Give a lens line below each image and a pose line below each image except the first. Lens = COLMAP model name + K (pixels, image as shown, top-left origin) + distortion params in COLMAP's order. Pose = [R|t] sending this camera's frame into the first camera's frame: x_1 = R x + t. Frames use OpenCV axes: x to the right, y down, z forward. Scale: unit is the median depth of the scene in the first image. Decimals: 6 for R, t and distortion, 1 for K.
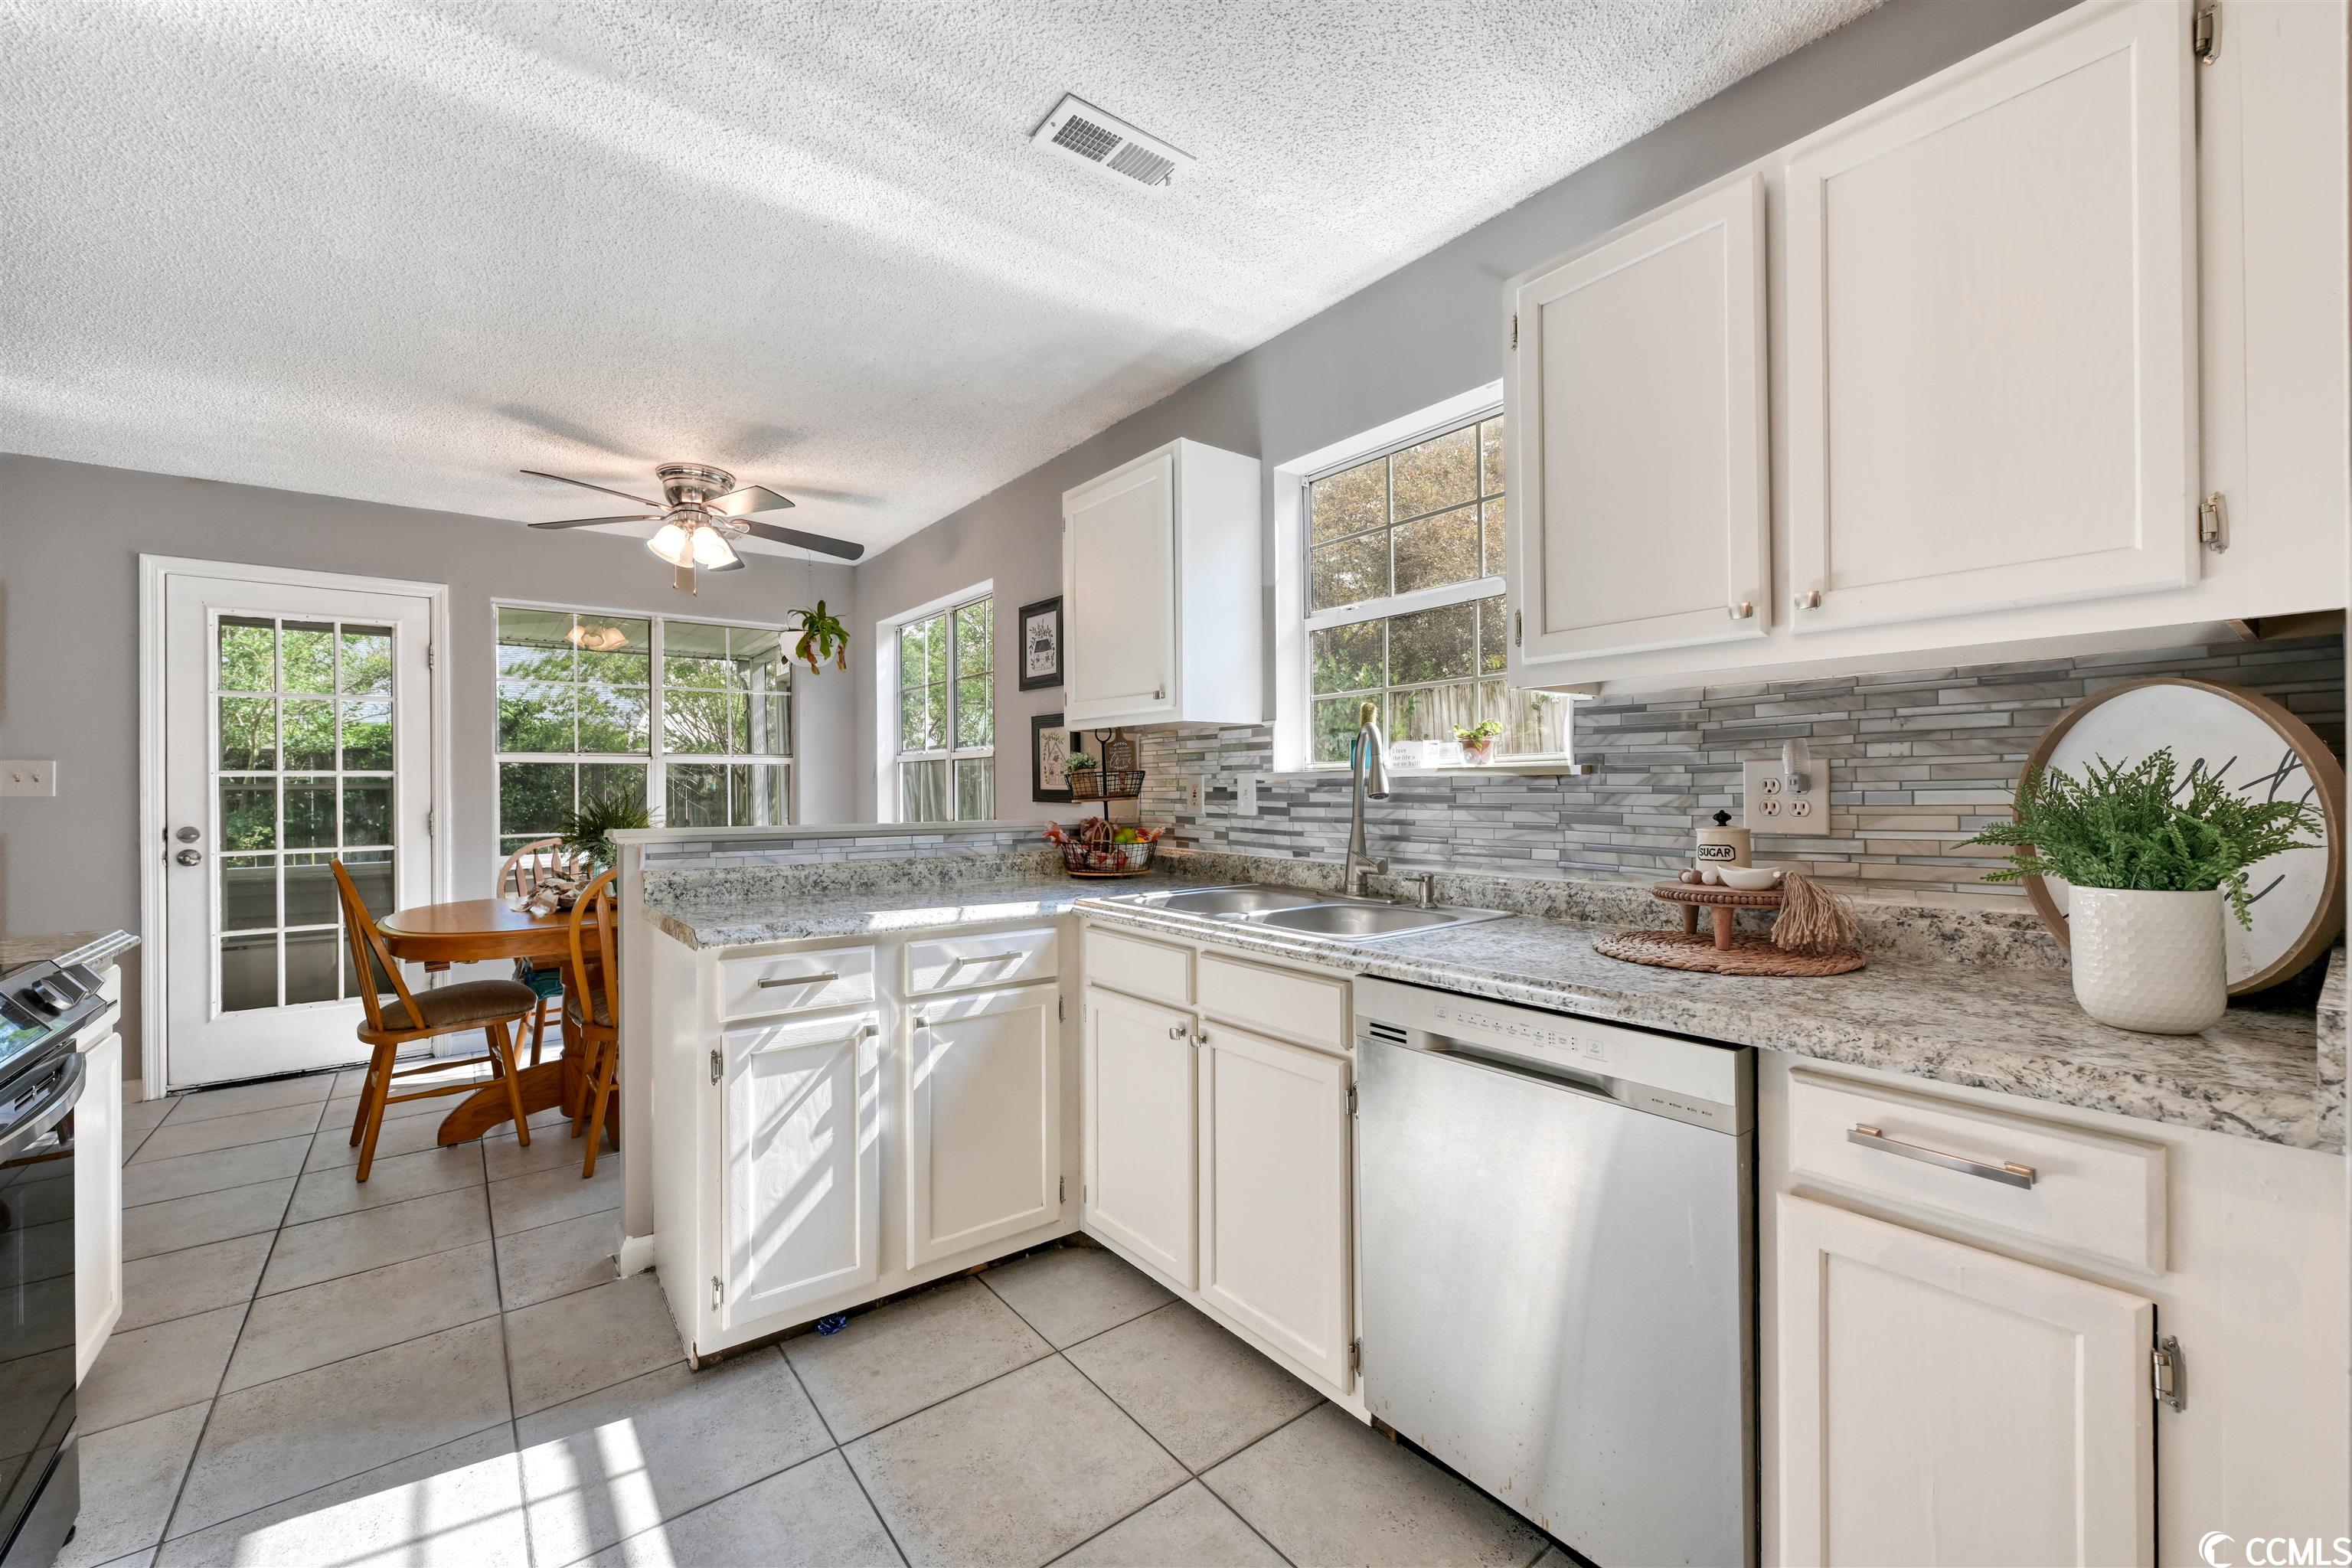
lens RADIAL K [[937.3, 0, 1172.2], [0, 937.3, 784.7], [0, 0, 1]] dist [0.000220, 0.000230]
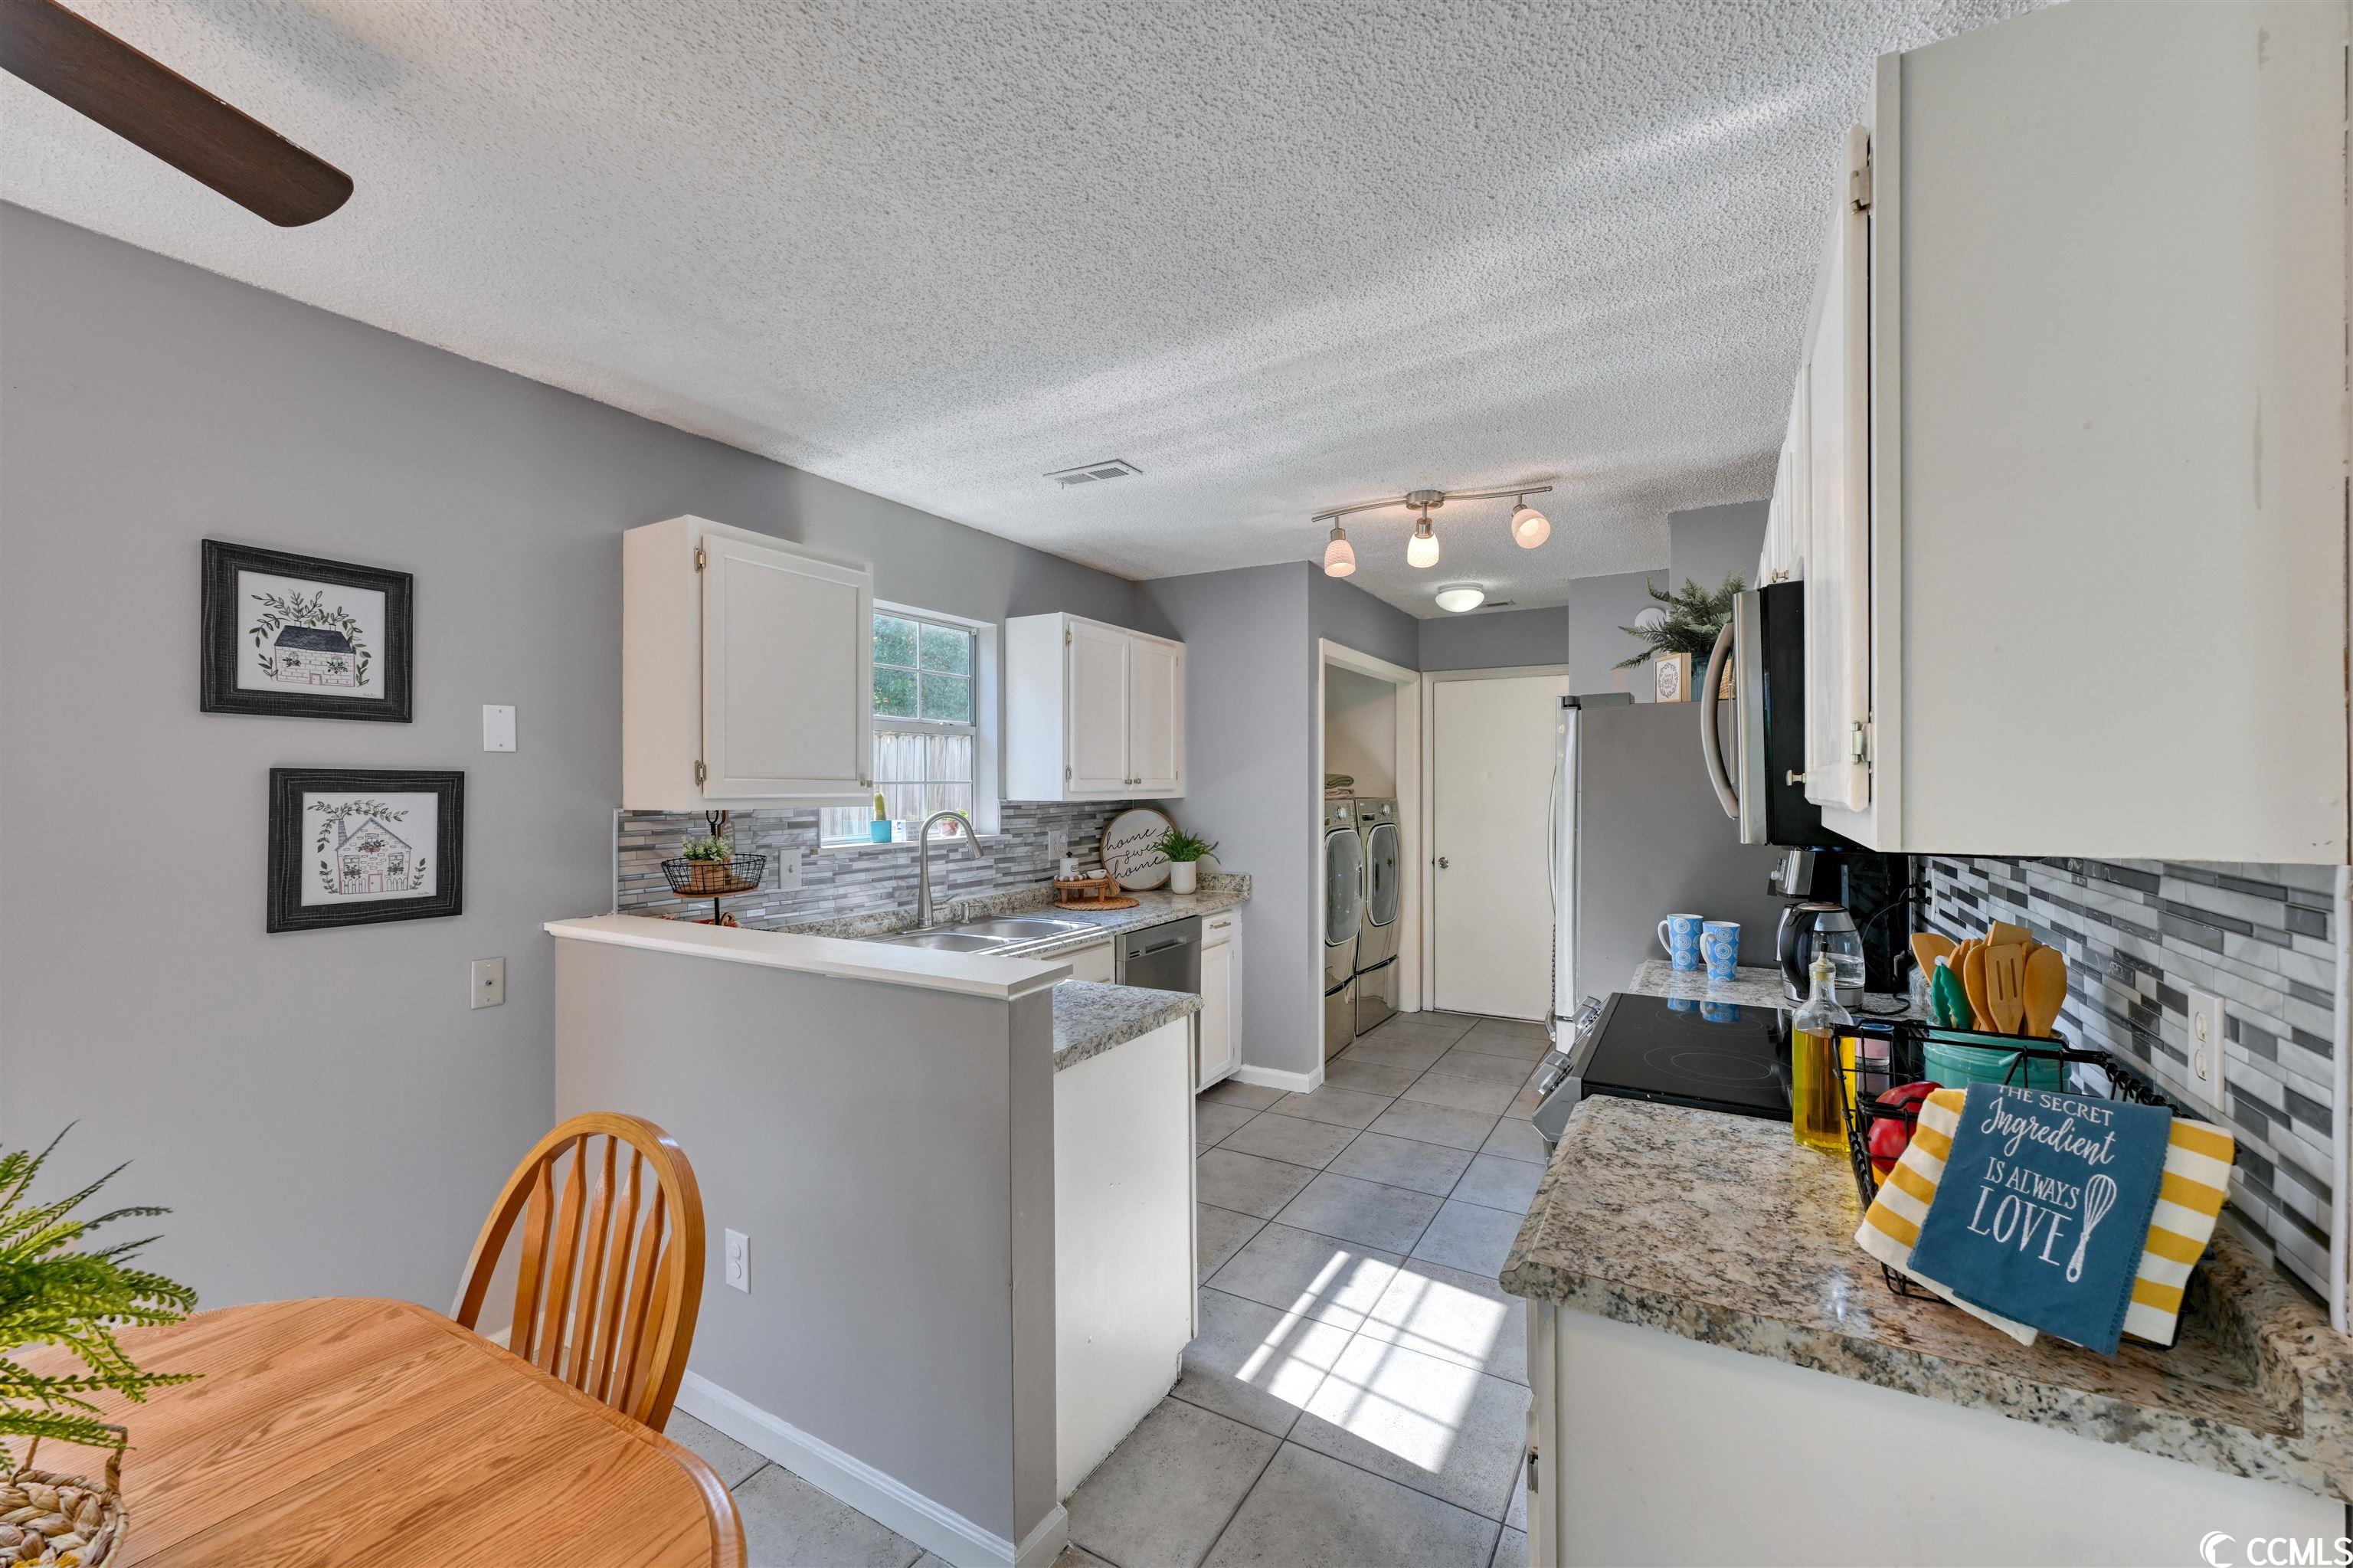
lens RADIAL K [[936.3, 0, 1179.8], [0, 936.3, 784.5], [0, 0, 1]] dist [0.000242, 0.000106]
pose [[-0.374598, 0.008986, 0.927144, -1.146604], [0.004514, 0.999959, -0.007868, -0.080732], [-0.927176, 0.001238, -0.374623, 1.027409]]
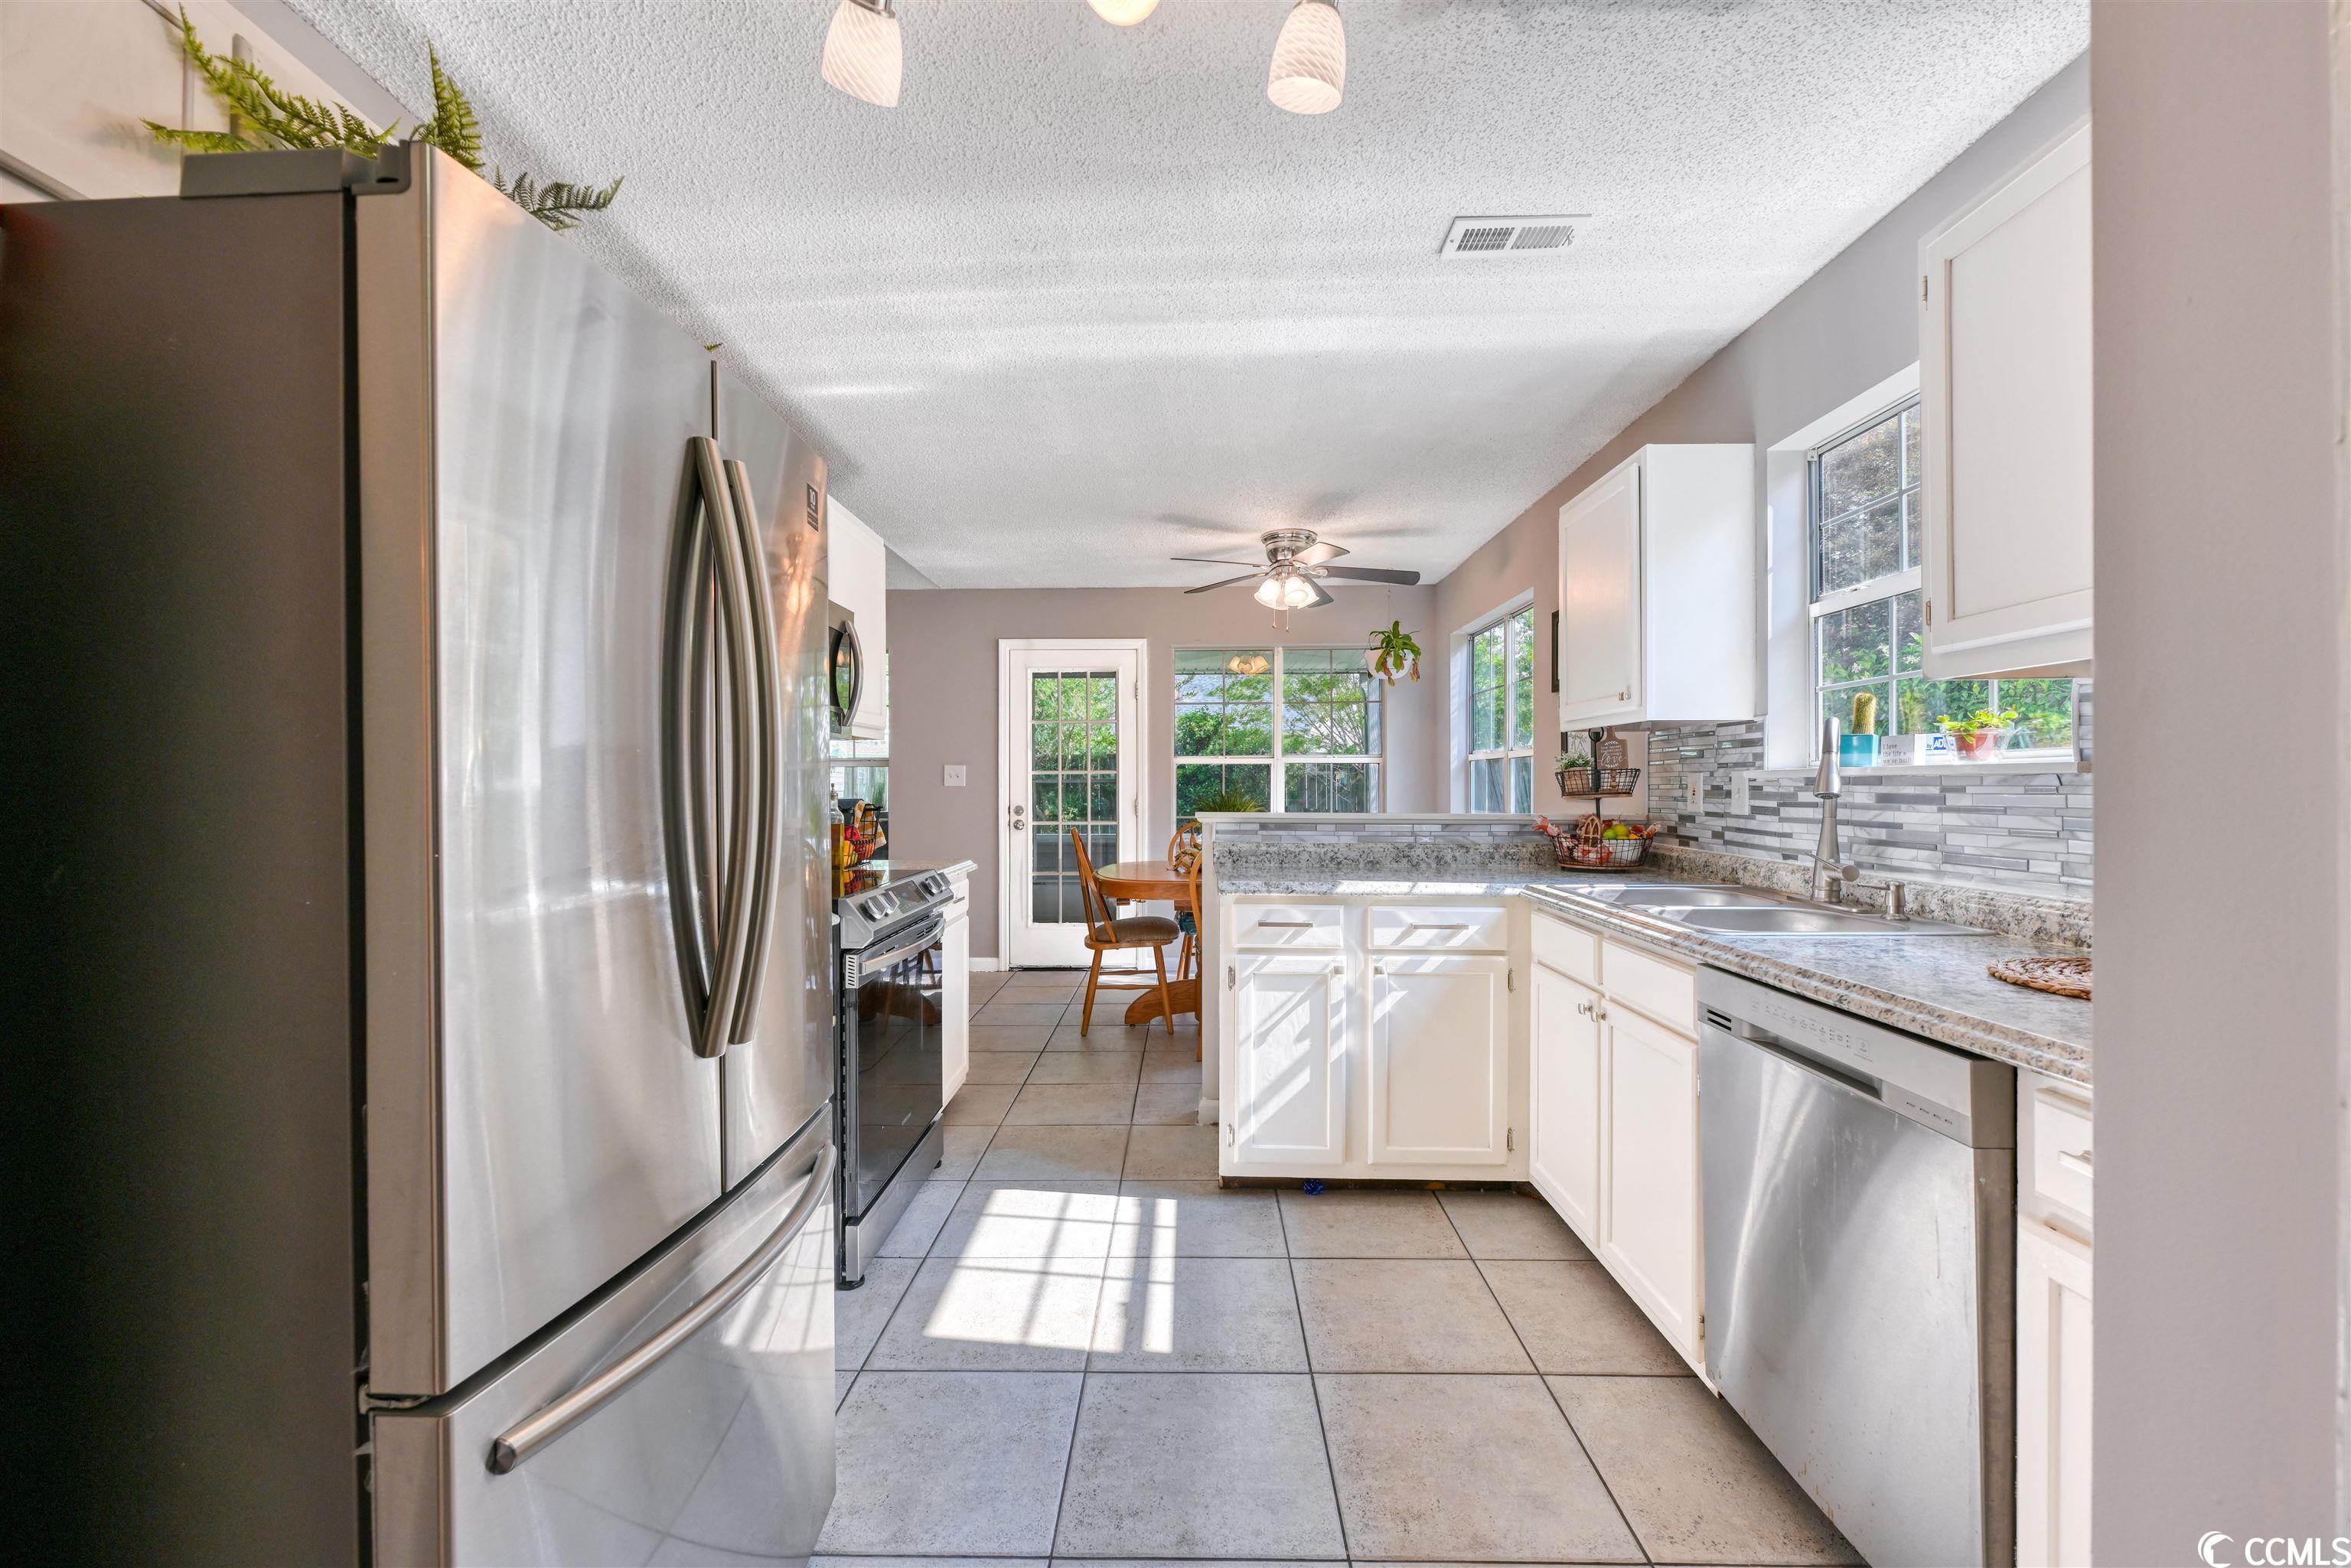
lens RADIAL K [[935.4, 0, 1178.8], [0, 935.4, 784.5], [0, 0, 1]] dist [0.000242, 0.000106]
pose [[0.779965, 0.006217, -0.625792, 0.240509], [-0.003462, 0.999978, 0.005619, -0.001773], [0.625814, -0.002216, 0.779969, -0.115202]]
